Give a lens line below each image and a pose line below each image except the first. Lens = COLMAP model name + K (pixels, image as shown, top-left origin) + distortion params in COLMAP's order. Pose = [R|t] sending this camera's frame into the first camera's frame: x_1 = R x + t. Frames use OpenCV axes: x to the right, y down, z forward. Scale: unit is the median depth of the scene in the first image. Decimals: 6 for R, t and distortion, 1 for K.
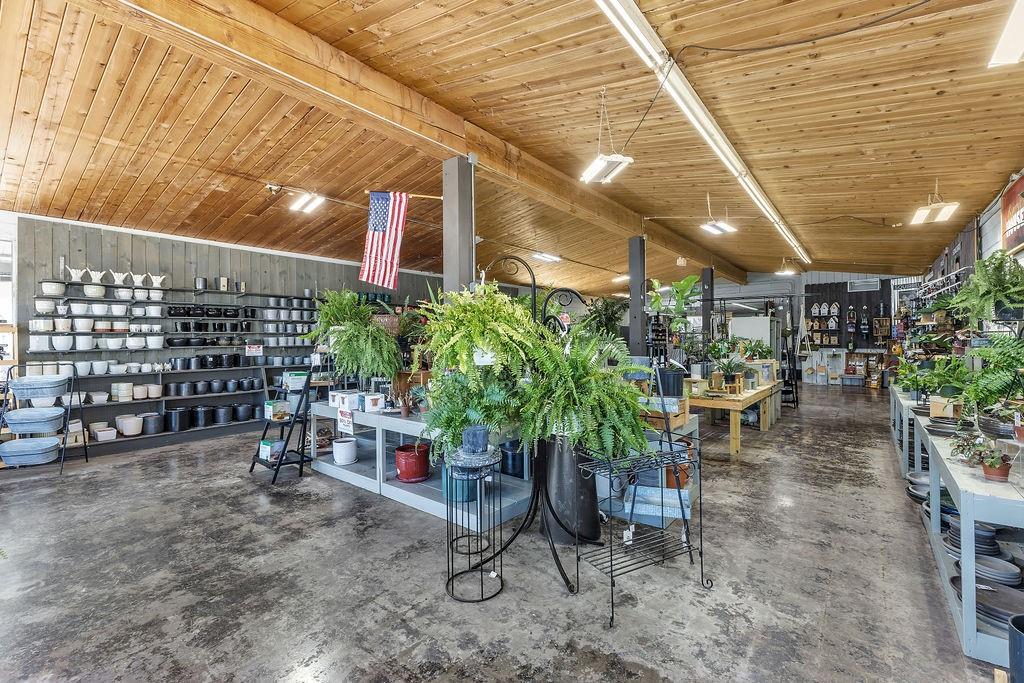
lens RADIAL K [[445.6, 0, 511.3], [0, 445.6, 342.8], [0, 0, 1]] dist [0.009664, -0.001243]
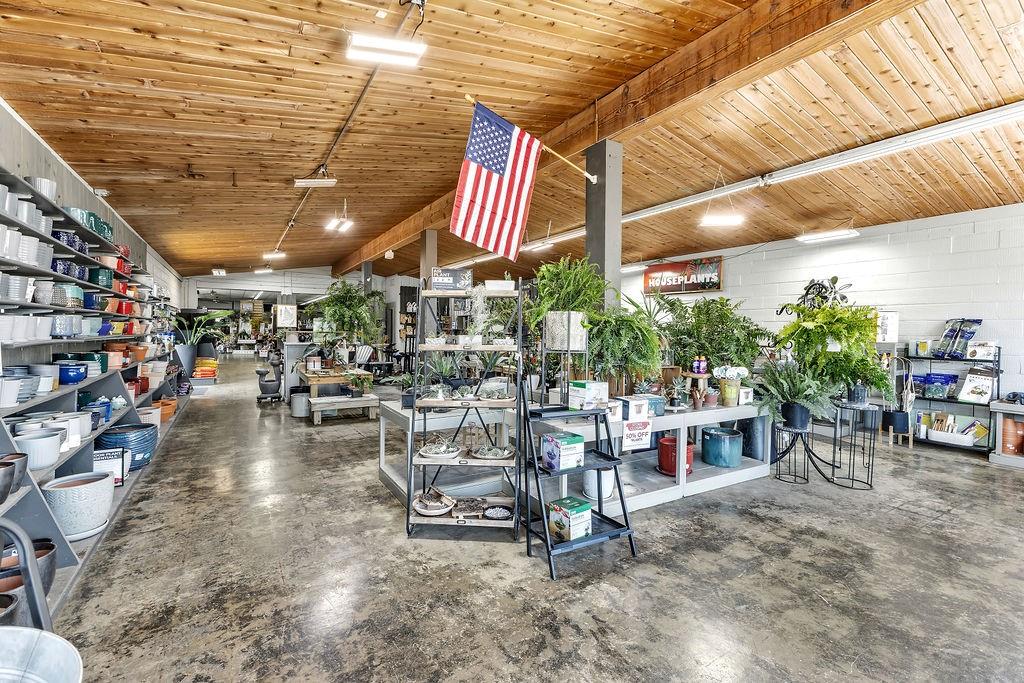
lens RADIAL K [[445.6, 0, 511.1], [0, 445.6, 340.0], [0, 0, 1]] dist [0.009664, -0.001243]
pose [[0.327398, -0.005994, 0.944868, -1.578994], [-0.011676, 0.999878, 0.010389, 0.002497], [-0.944814, -0.014433, 0.327288, 1.263062]]
